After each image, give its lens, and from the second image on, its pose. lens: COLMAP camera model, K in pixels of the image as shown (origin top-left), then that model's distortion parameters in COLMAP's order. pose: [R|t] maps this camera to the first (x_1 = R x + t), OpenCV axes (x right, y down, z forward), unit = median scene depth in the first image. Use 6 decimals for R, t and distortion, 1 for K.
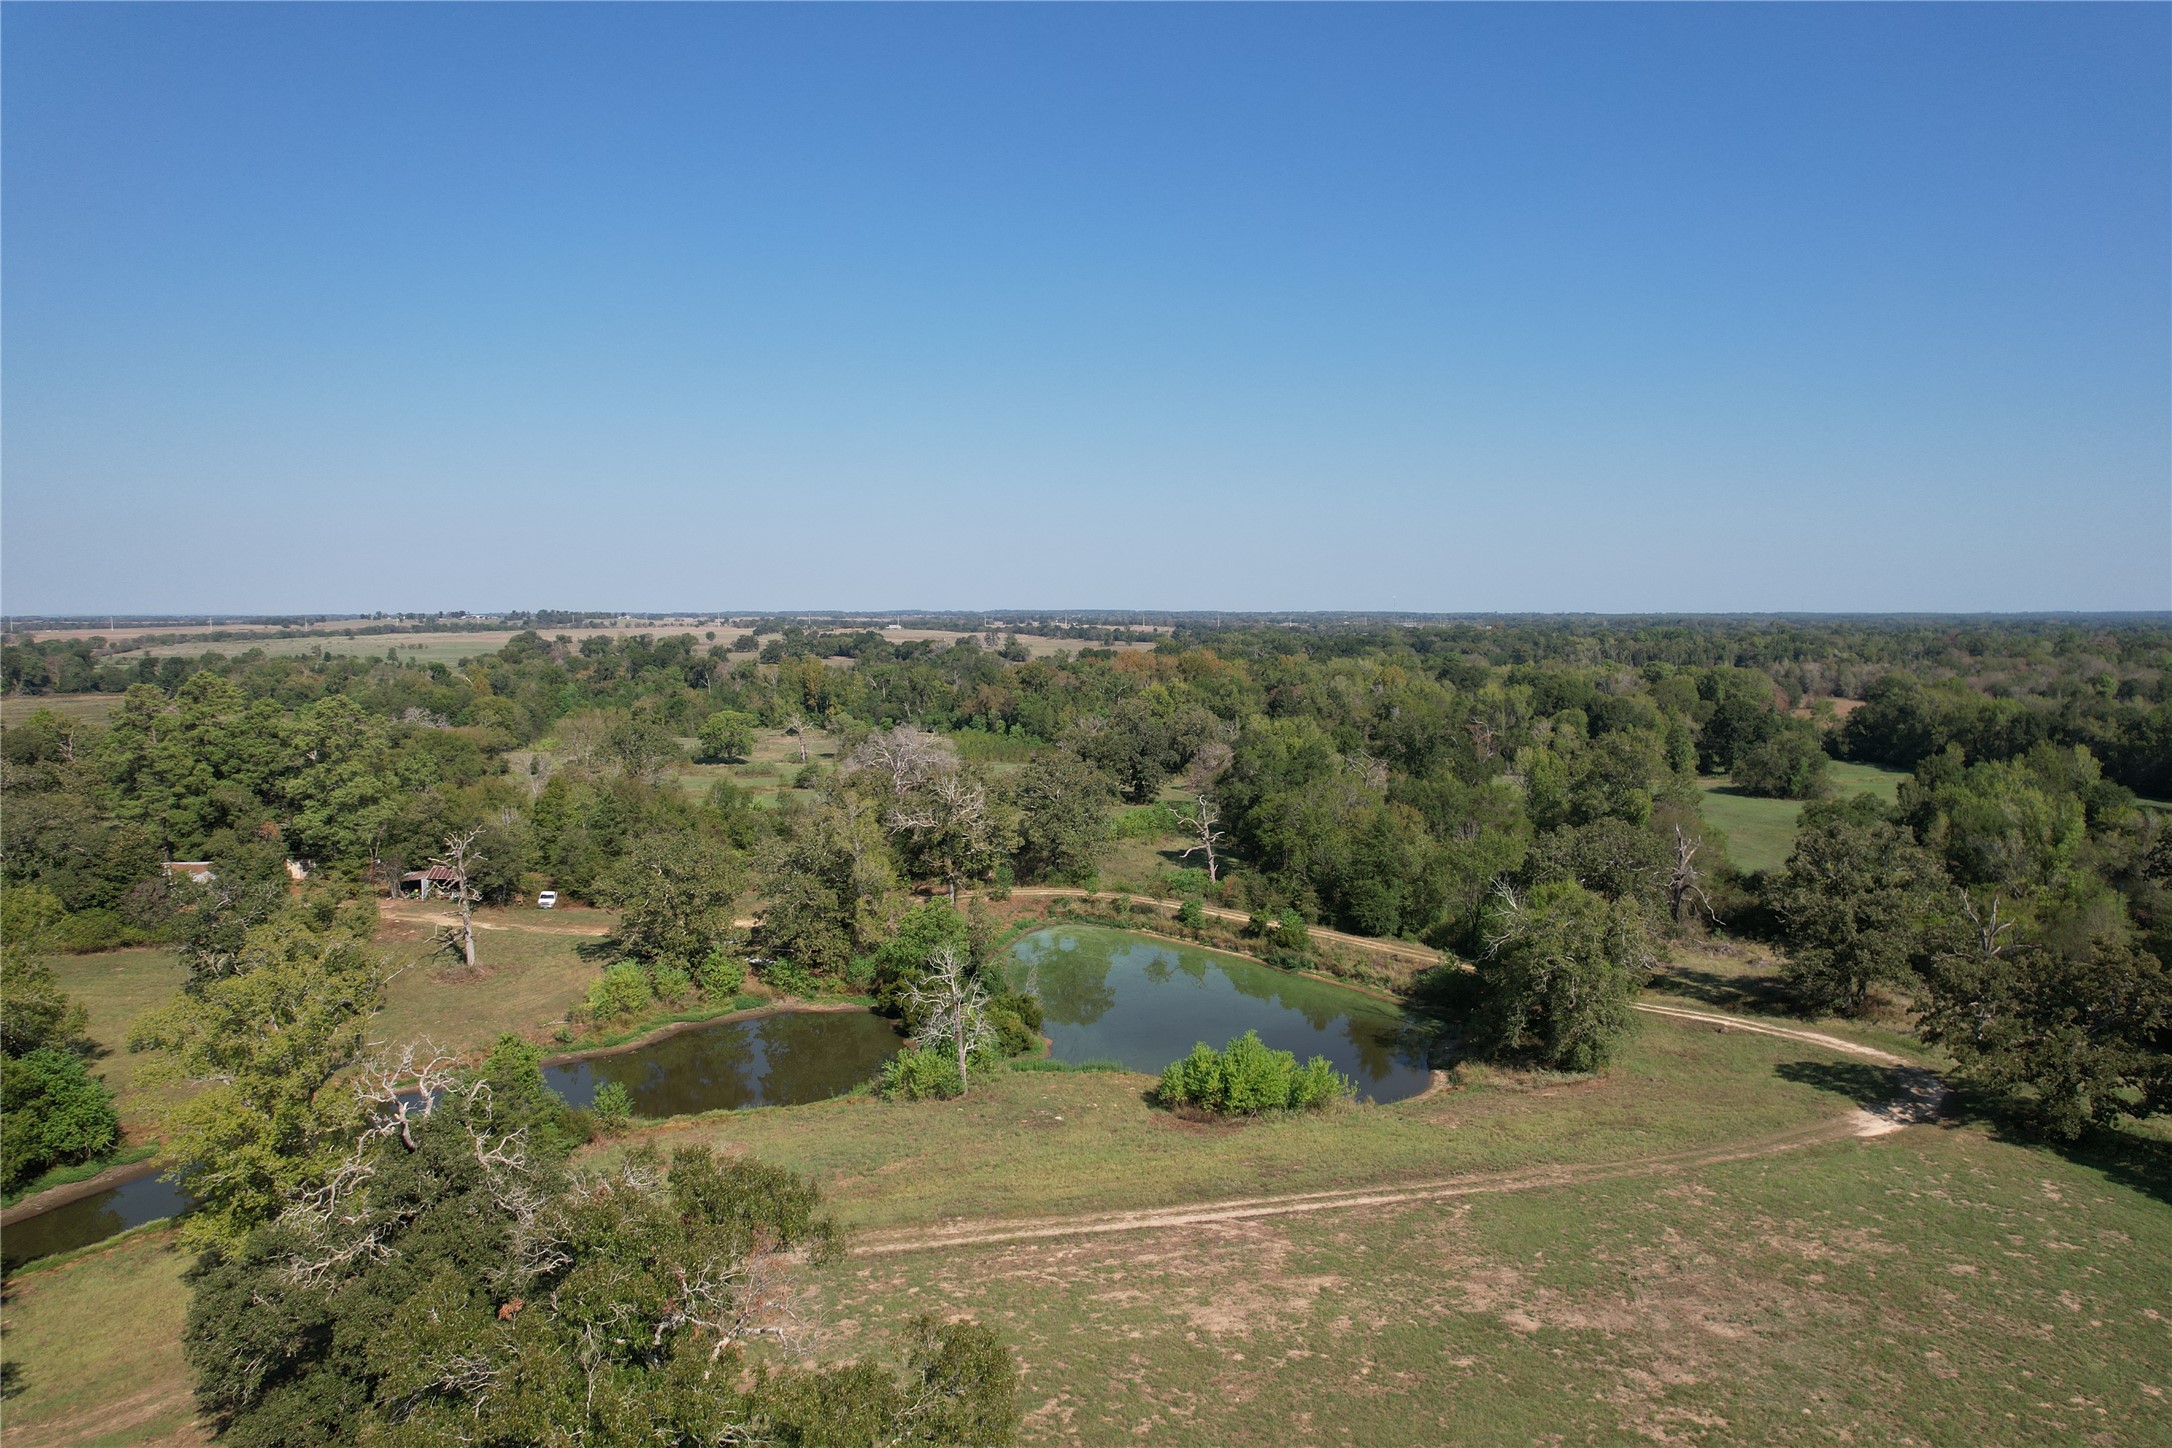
lens RADIAL K [[1390.3, 0, 1088.8], [0, 1390.3, 734.3], [0, 0, 1]] dist [-0.076536, 0.062548]
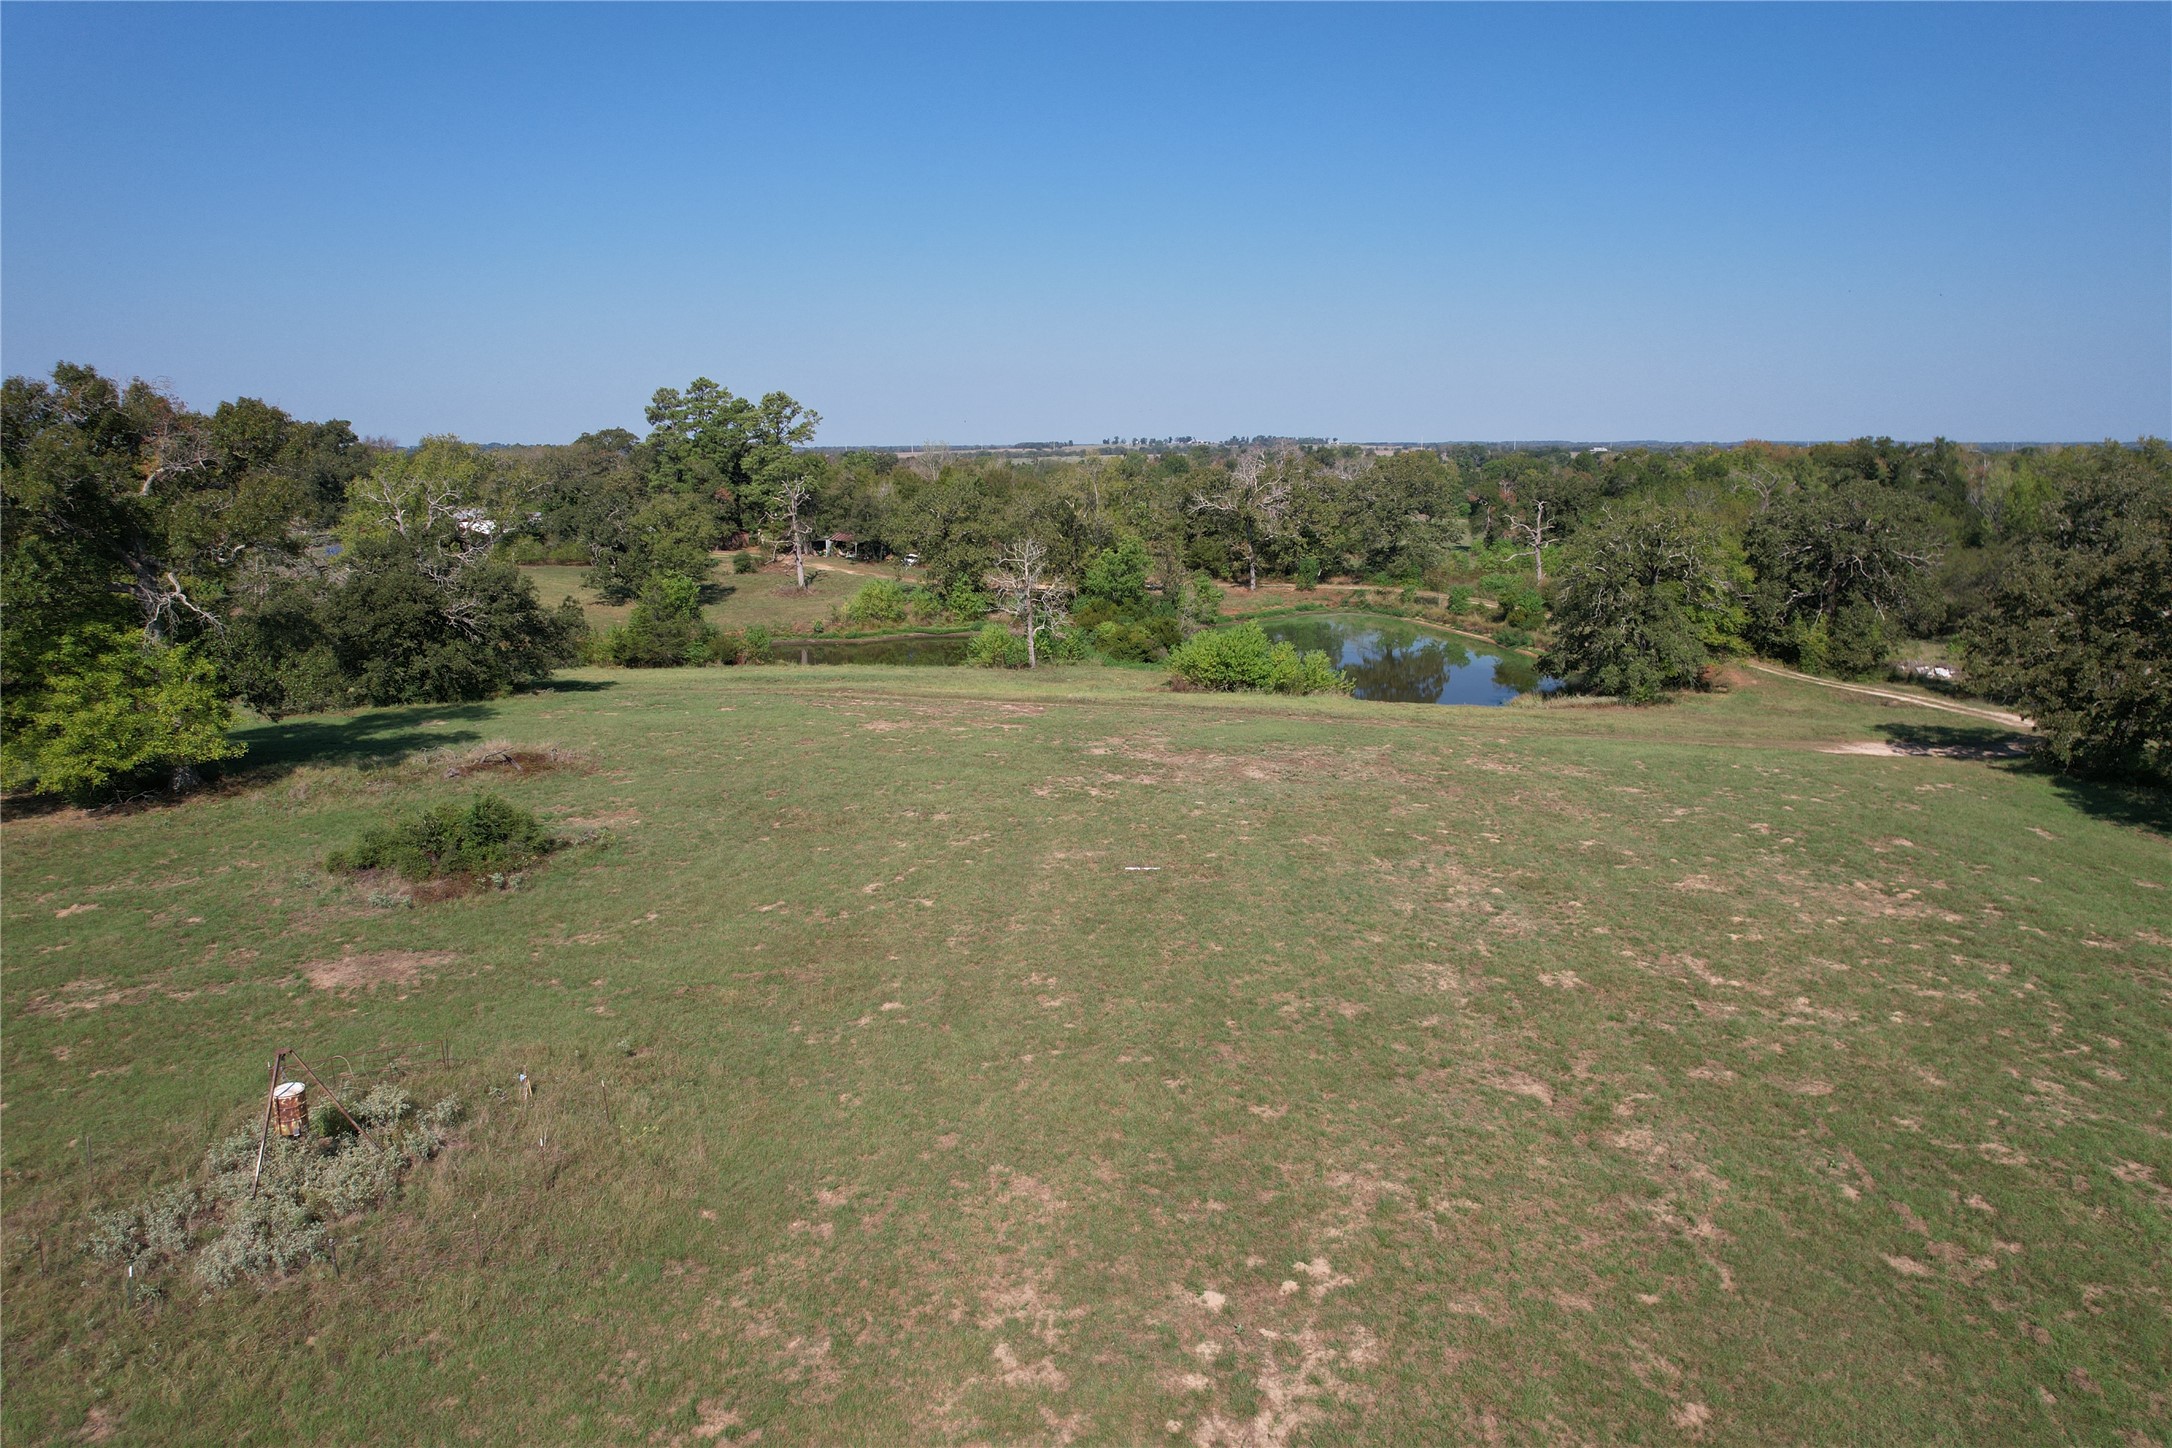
lens RADIAL K [[1390.3, 0, 1084.2], [0, 1390.3, 723.0], [0, 0, 1]] dist [-0.076536, 0.062548]
pose [[0.870185, 0.093488, -0.483775, 0.037384], [-0.040048, 0.992006, 0.119667, 0.012574], [0.491095, -0.084759, 0.866973, 0.002815]]
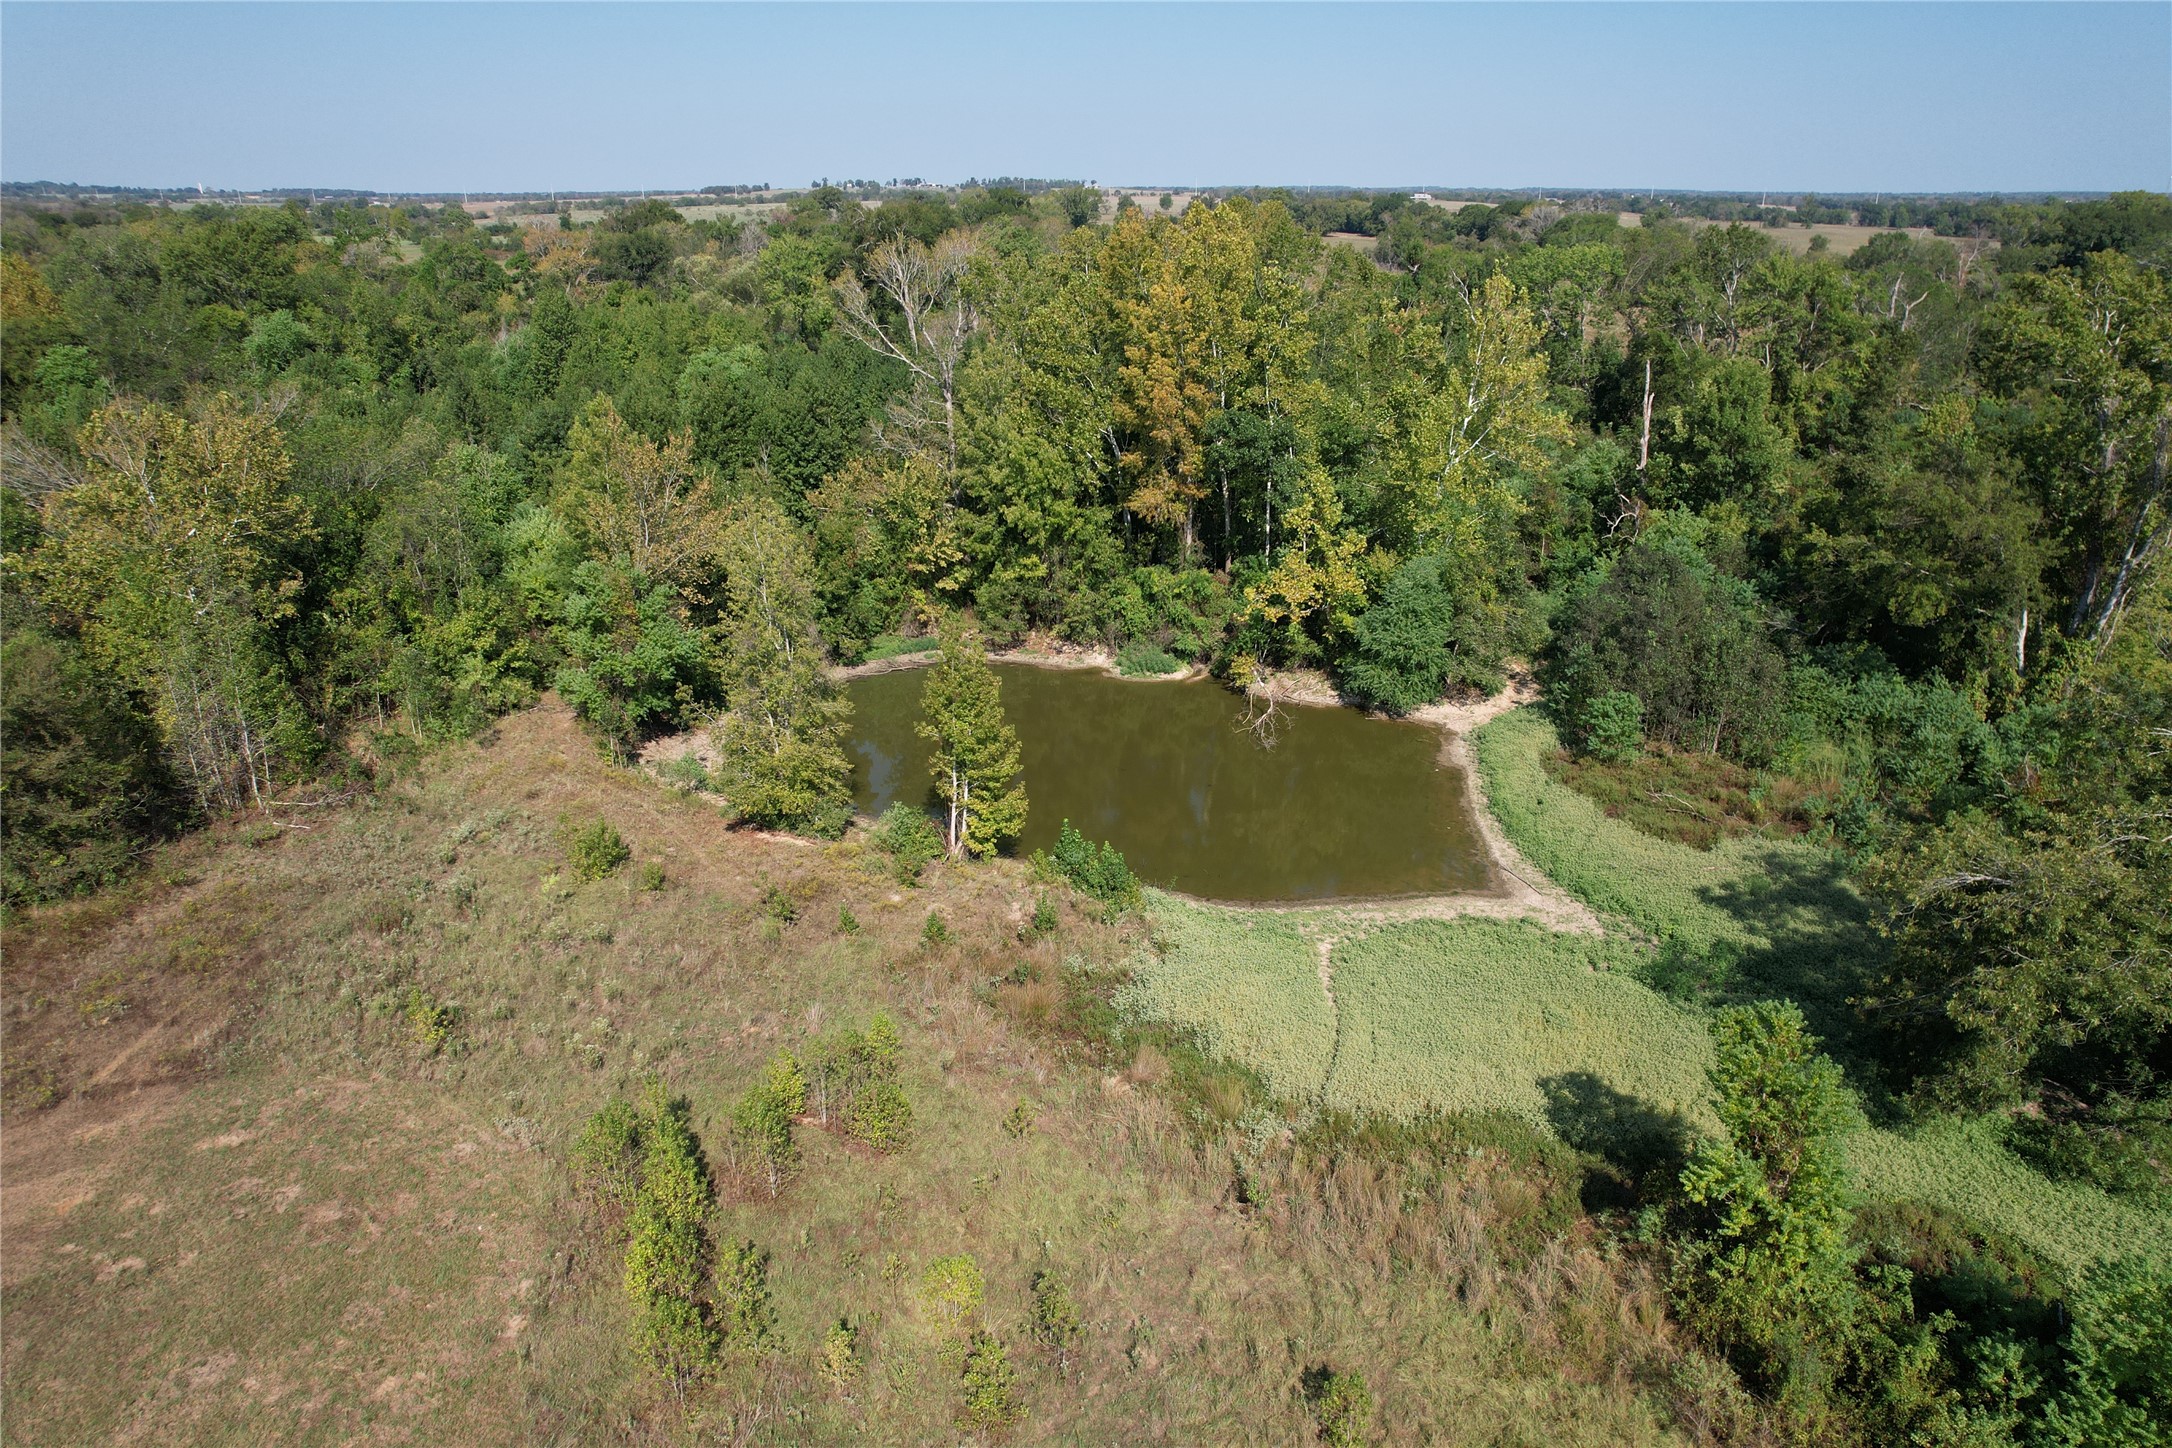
lens RADIAL K [[1390.3, 0, 1091.0], [0, 1390.3, 733.9], [0, 0, 1]] dist [-0.076536, 0.062548]
pose [[0.939716, 0.127195, -0.317419, -0.060237], [-0.031944, 0.956841, 0.288852, -0.015496], [0.340460, -0.261299, 0.903222, 0.328628]]
